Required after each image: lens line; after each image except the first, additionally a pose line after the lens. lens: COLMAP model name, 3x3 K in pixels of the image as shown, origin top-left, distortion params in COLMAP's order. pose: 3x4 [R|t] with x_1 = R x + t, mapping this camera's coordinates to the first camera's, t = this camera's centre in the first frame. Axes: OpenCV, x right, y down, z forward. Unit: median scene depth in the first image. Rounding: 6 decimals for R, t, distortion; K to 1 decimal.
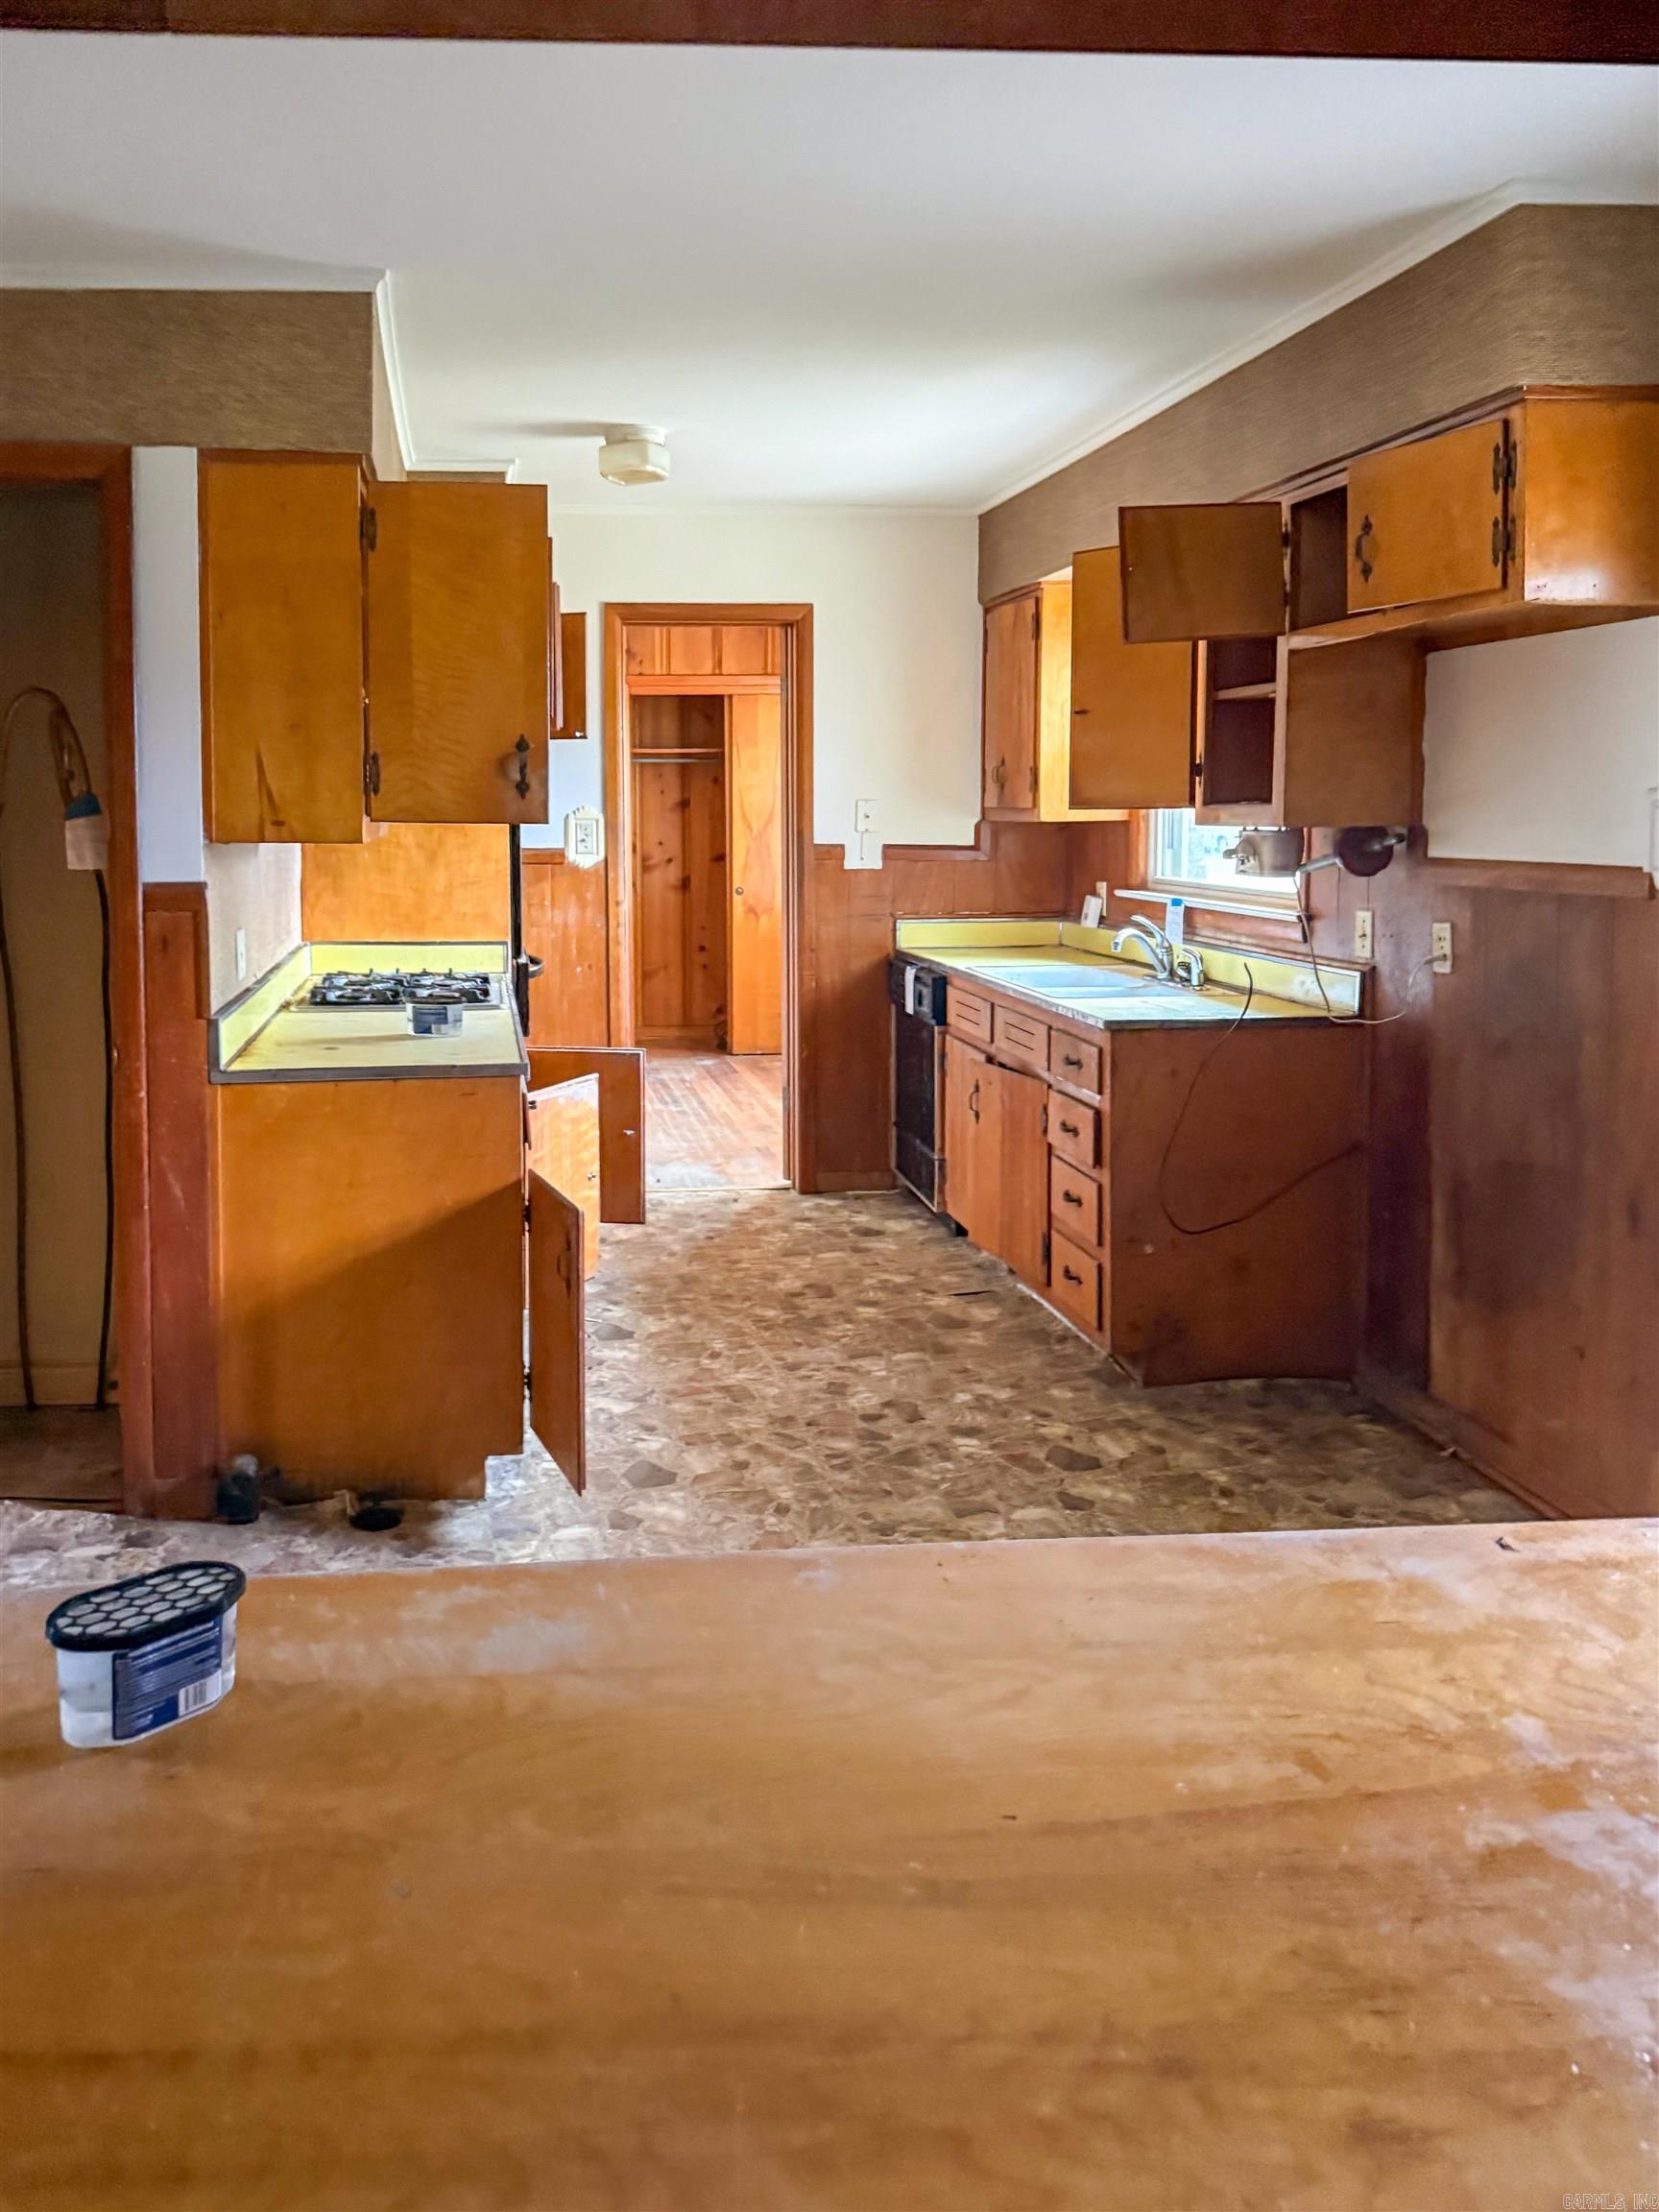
lens RADIAL K [[1536.8, 0, 829.0], [0, 1536.8, 826.9], [0, 0, 1]] dist [0.001209, -0.000715]
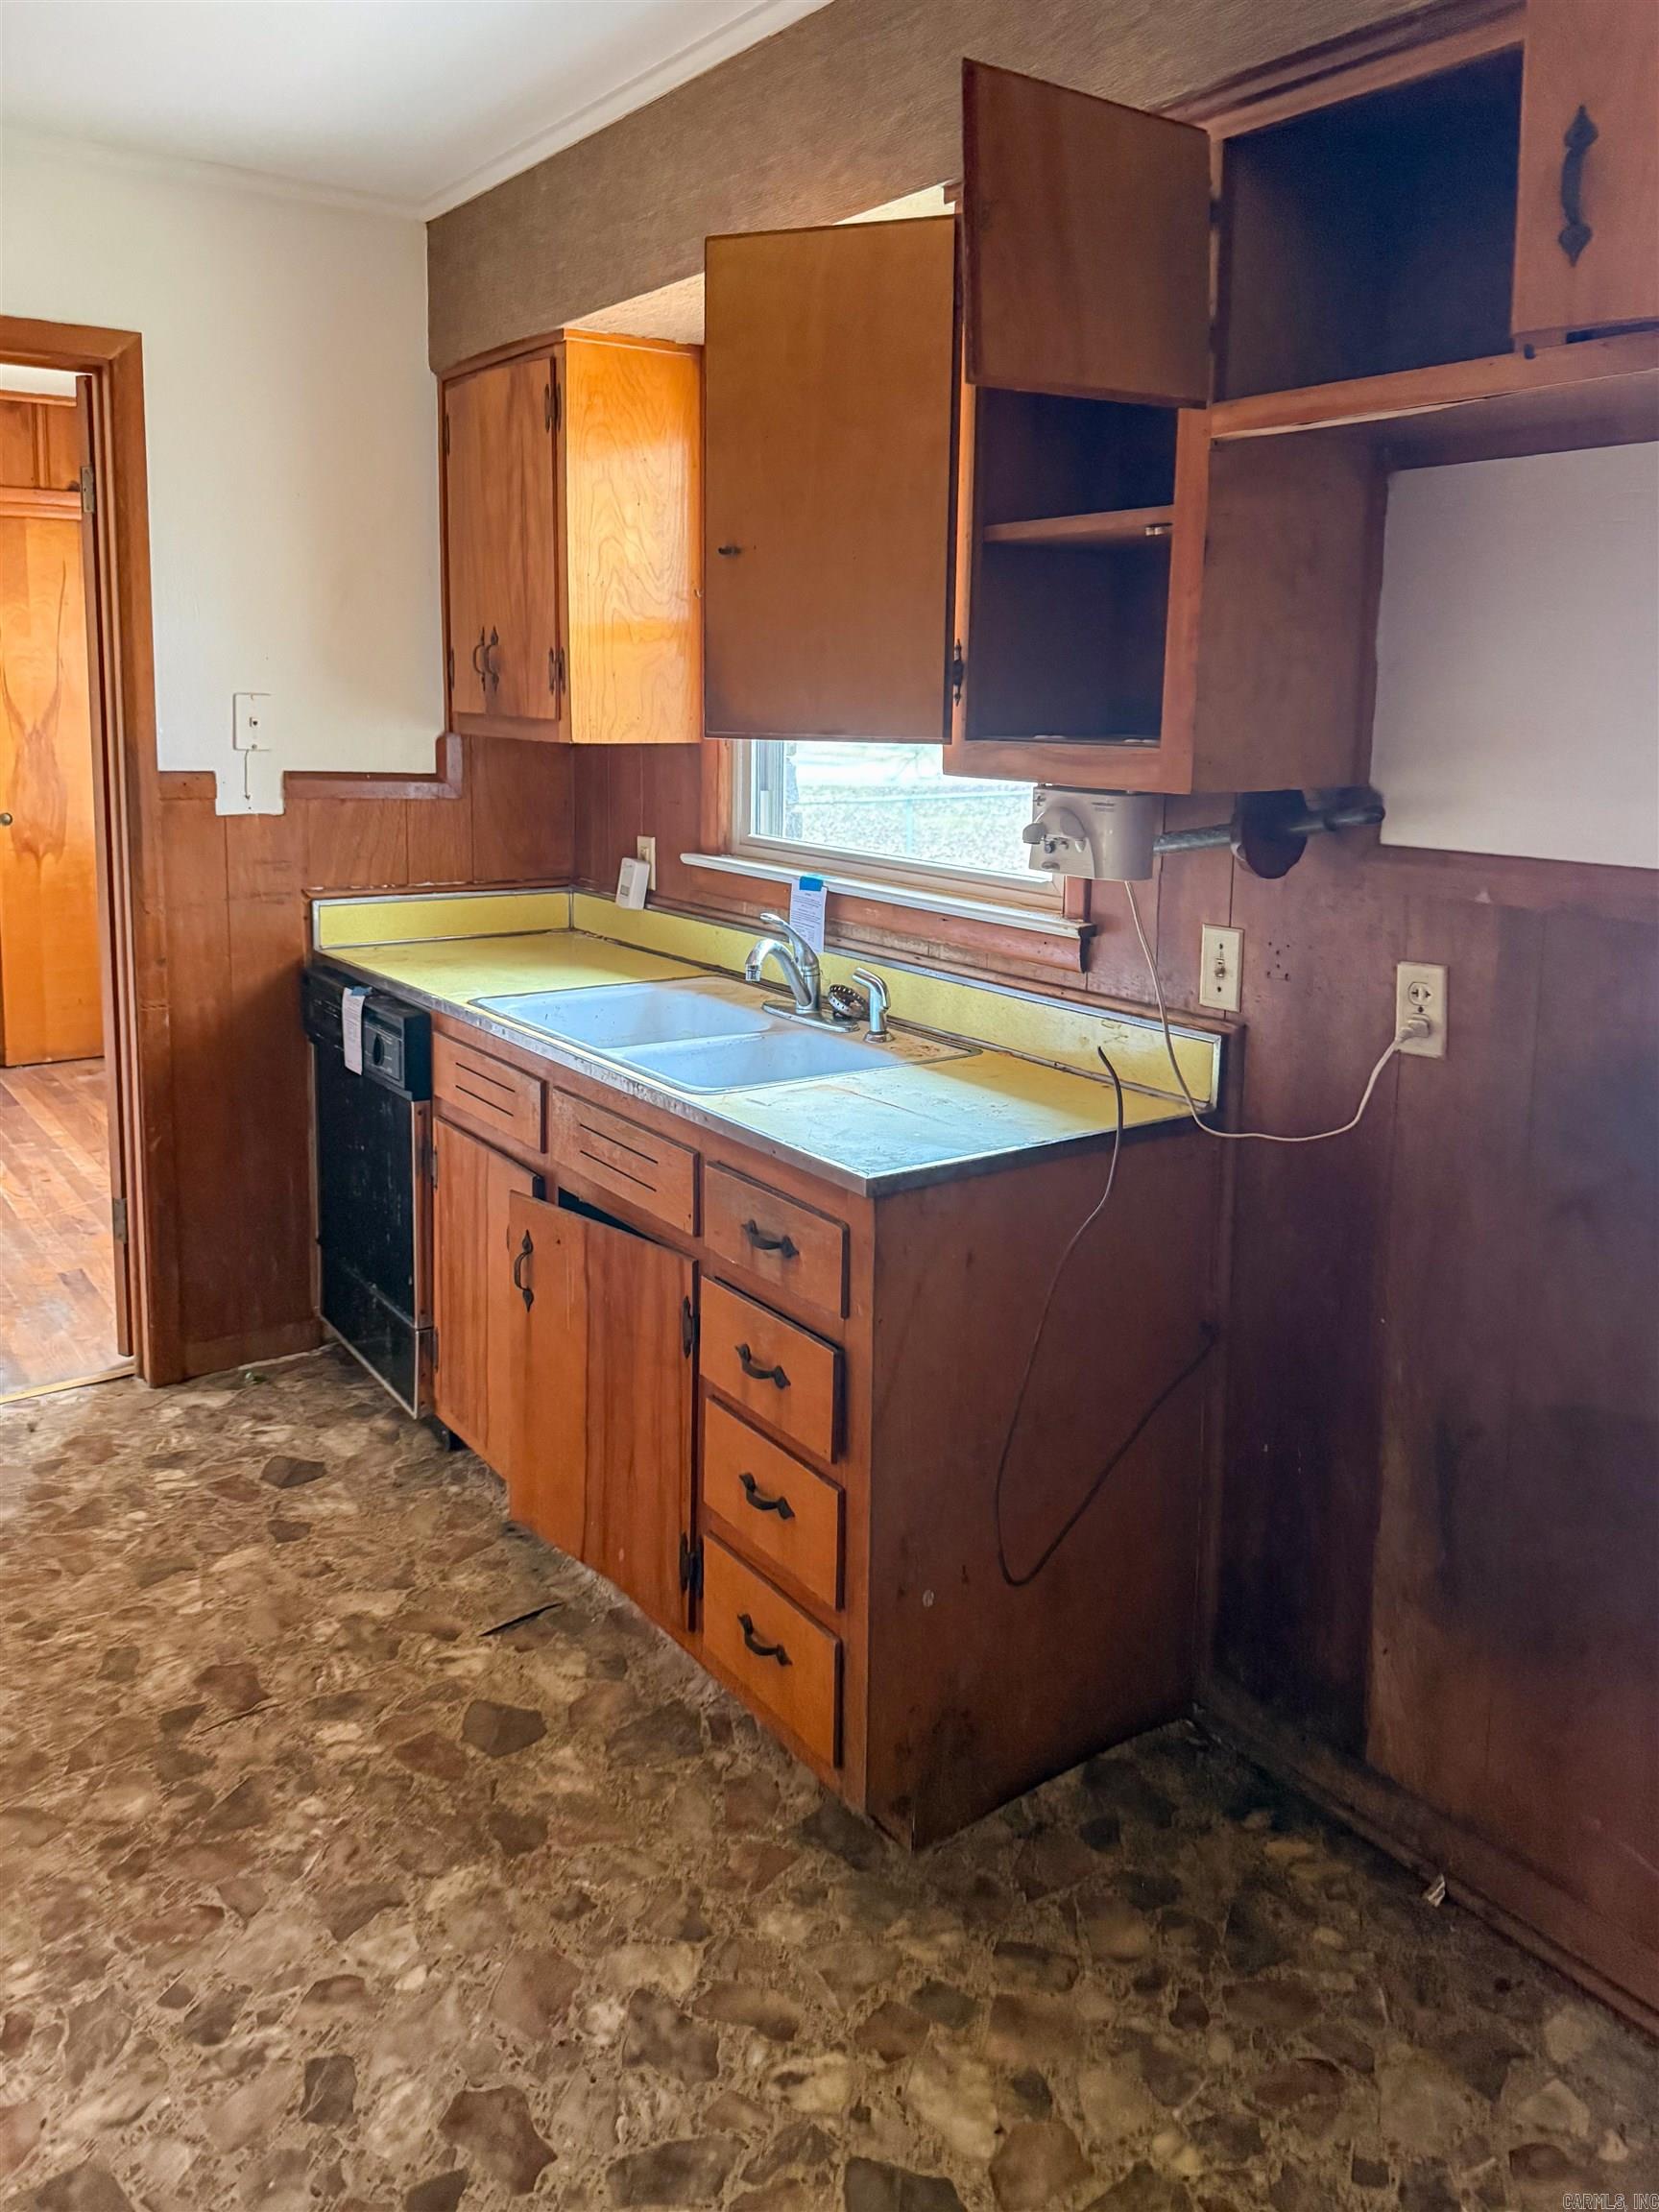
lens RADIAL K [[1621.2, 0, 803.5], [0, 1621.2, 941.7], [0, 0, 1]] dist [0.039086, -0.053973]
pose [[0.921541, -0.025926, 0.387415, -0.028637], [-0.027569, 0.990881, 0.131890, -0.013281], [-0.387302, -0.132223, 0.912422, 0.394945]]
